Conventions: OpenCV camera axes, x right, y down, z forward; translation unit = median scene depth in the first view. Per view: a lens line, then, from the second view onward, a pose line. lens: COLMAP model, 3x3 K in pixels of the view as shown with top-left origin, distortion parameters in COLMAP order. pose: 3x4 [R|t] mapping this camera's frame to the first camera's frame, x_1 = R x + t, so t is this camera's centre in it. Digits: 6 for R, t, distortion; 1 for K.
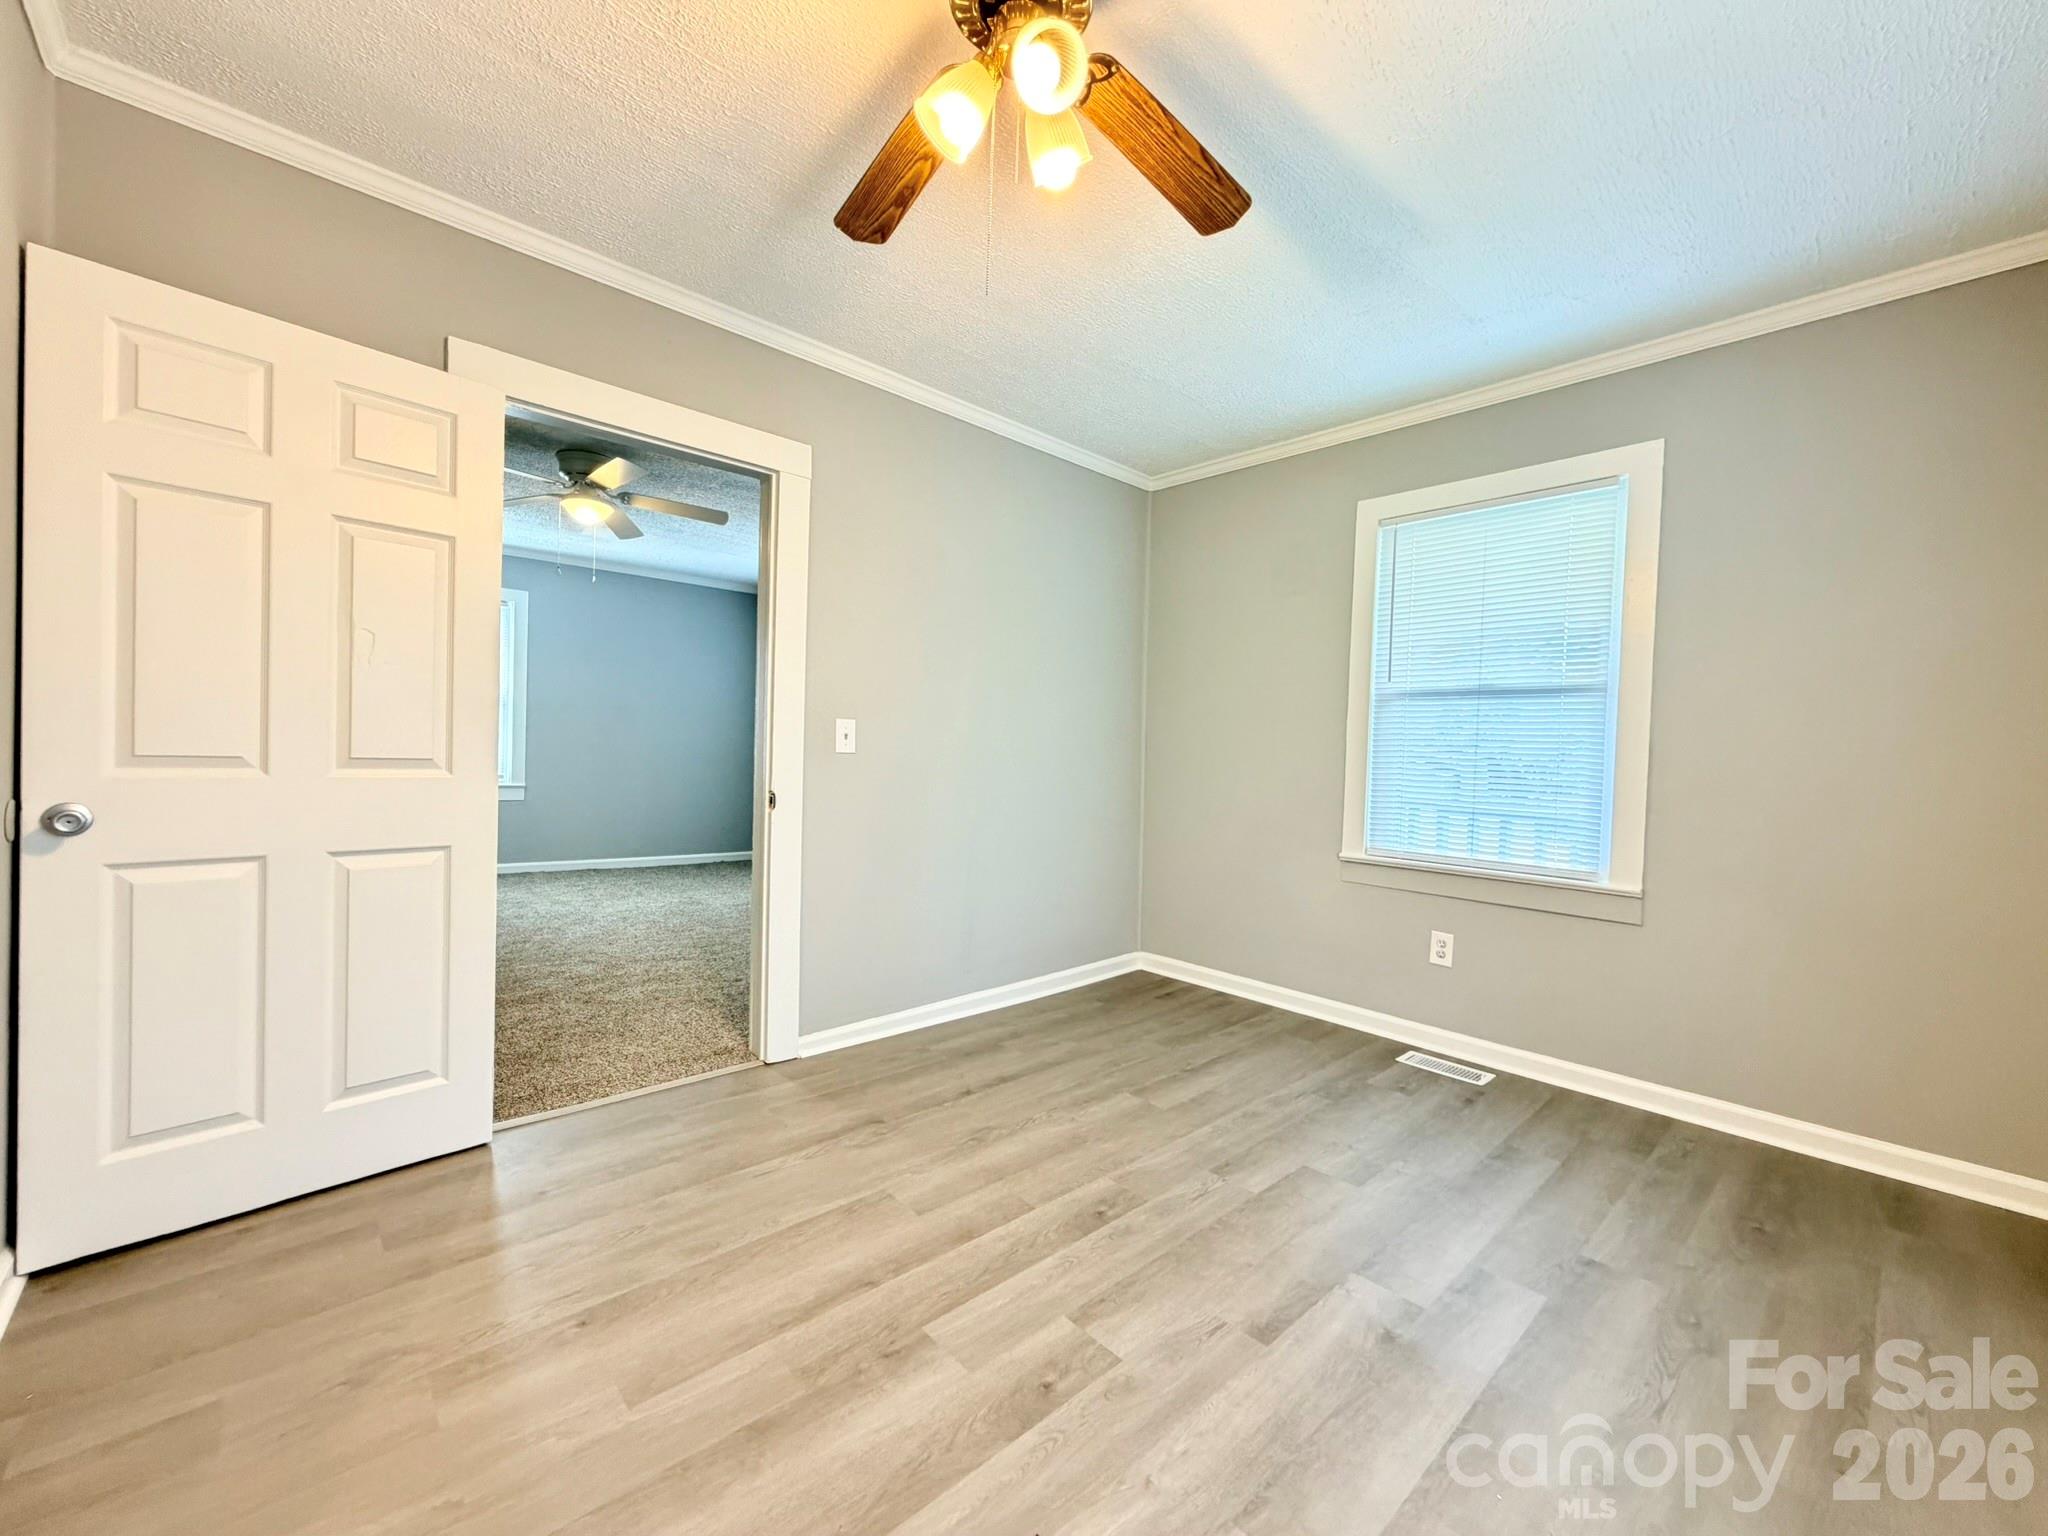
lens RADIAL K [[815.5, 0, 1020.6], [0, 815.5, 768.7], [0, 0, 1]] dist [0.000667, 0.000167]
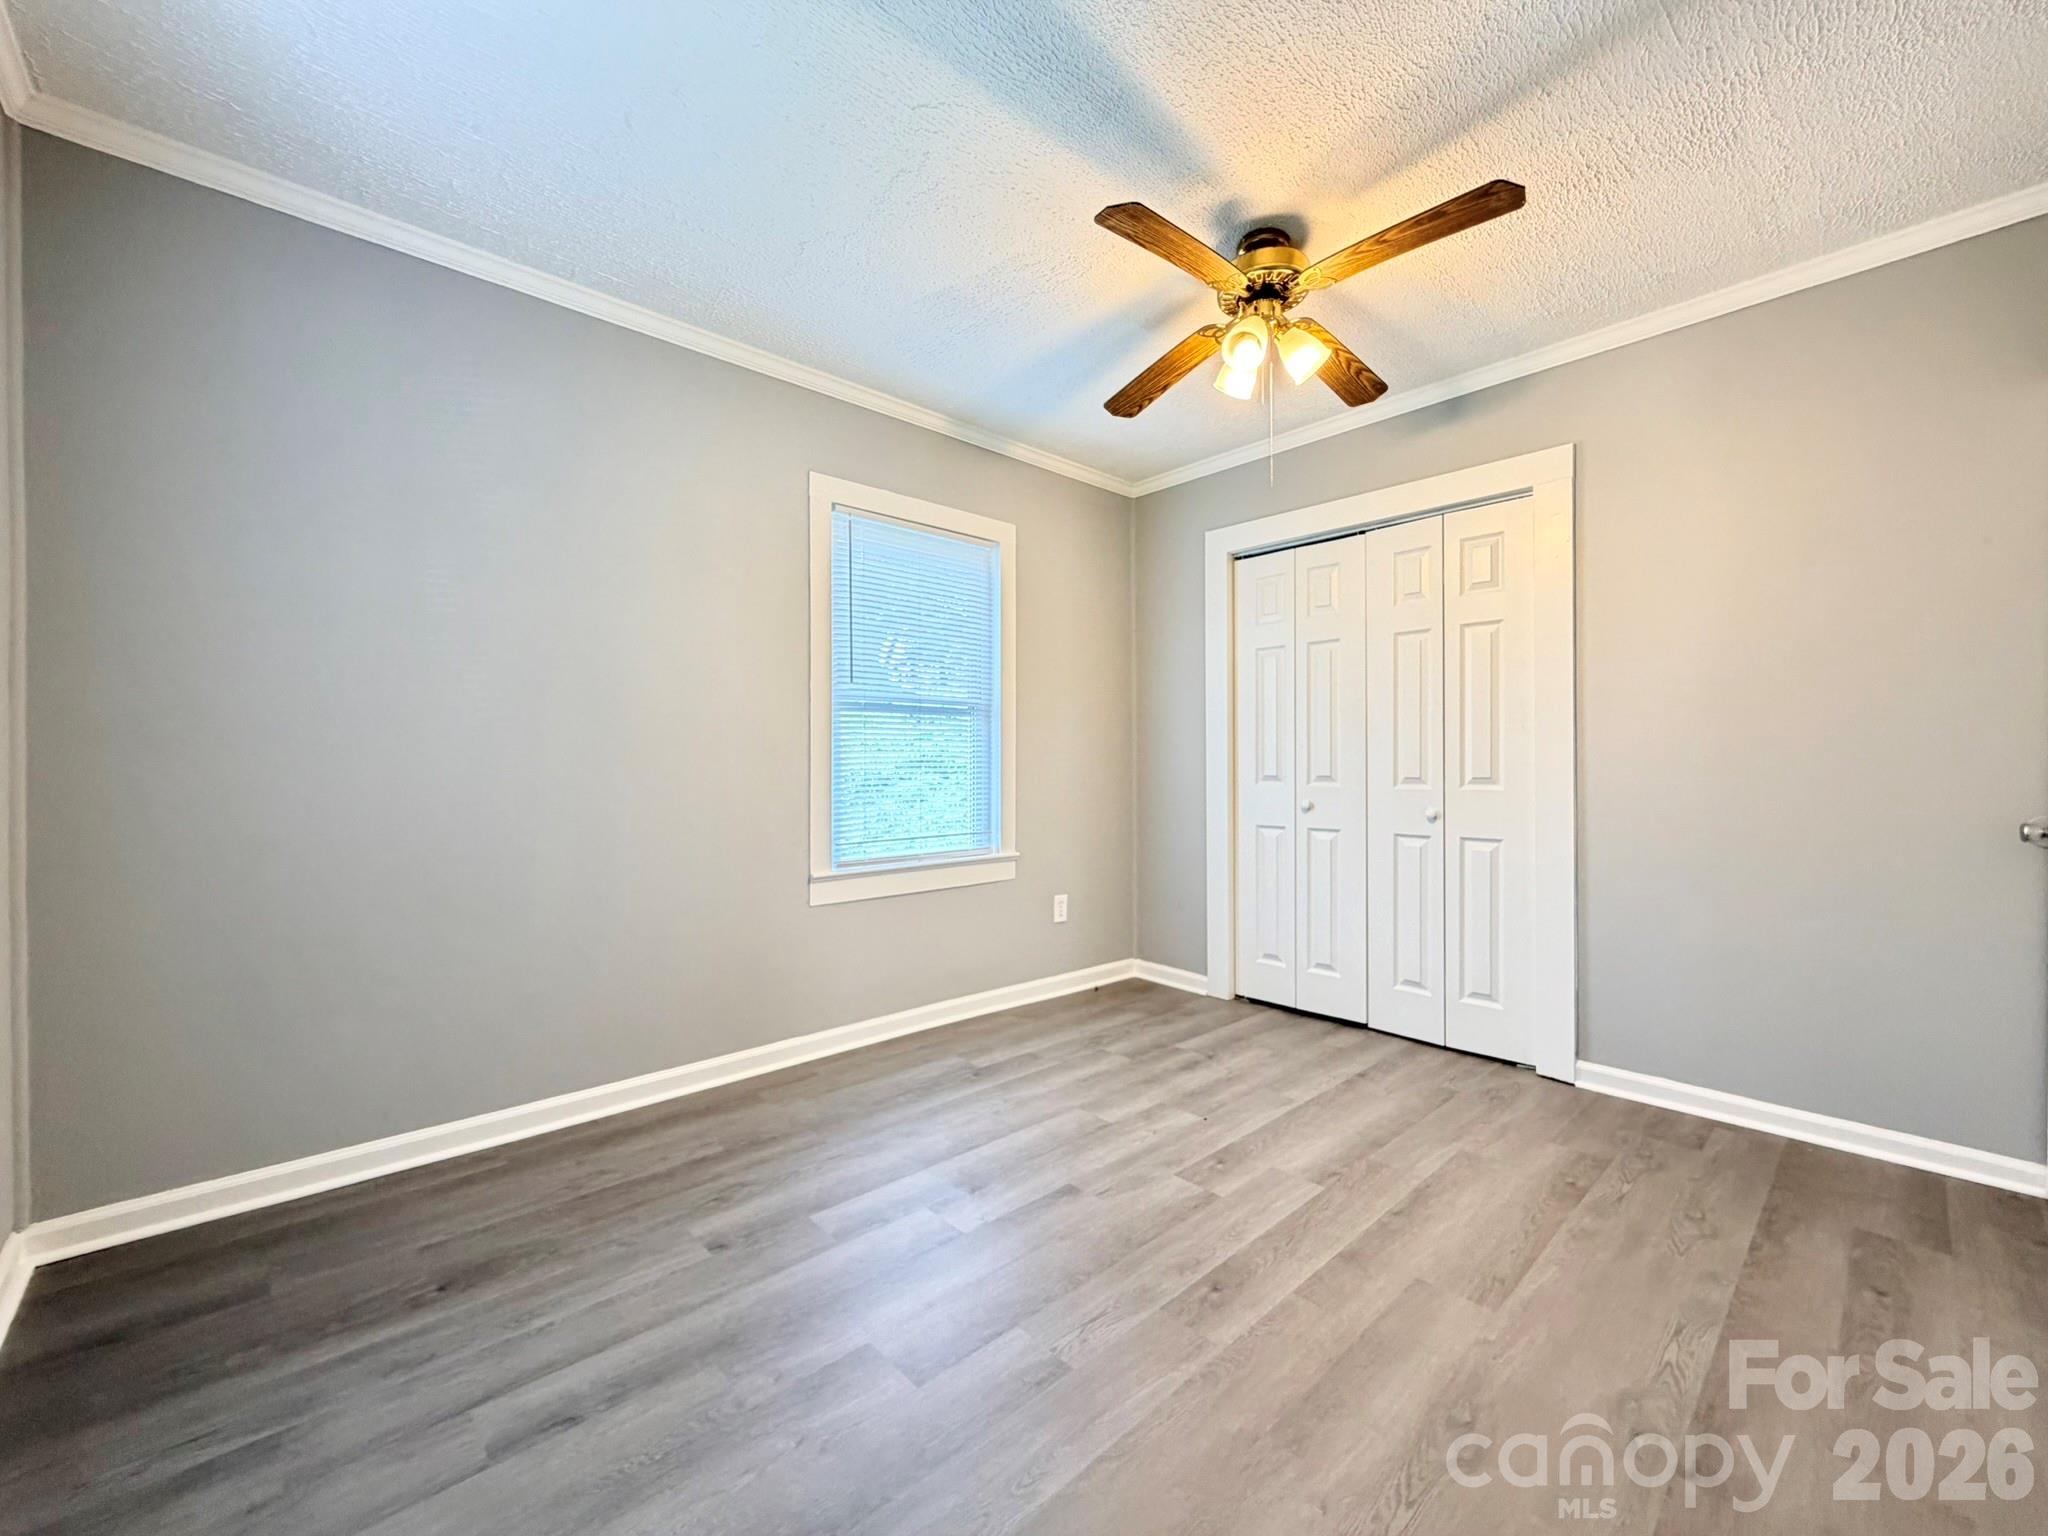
lens RADIAL K [[825.0, 0, 1018.1], [0, 825.0, 768.0], [0, 0, 1]] dist [0.000526, 0.000103]
pose [[-0.999509, -0.030891, -0.005225, 0.279160], [-0.031005, 0.999244, 0.023436, -0.012549], [0.004497, 0.023586, -0.999712, 1.583232]]
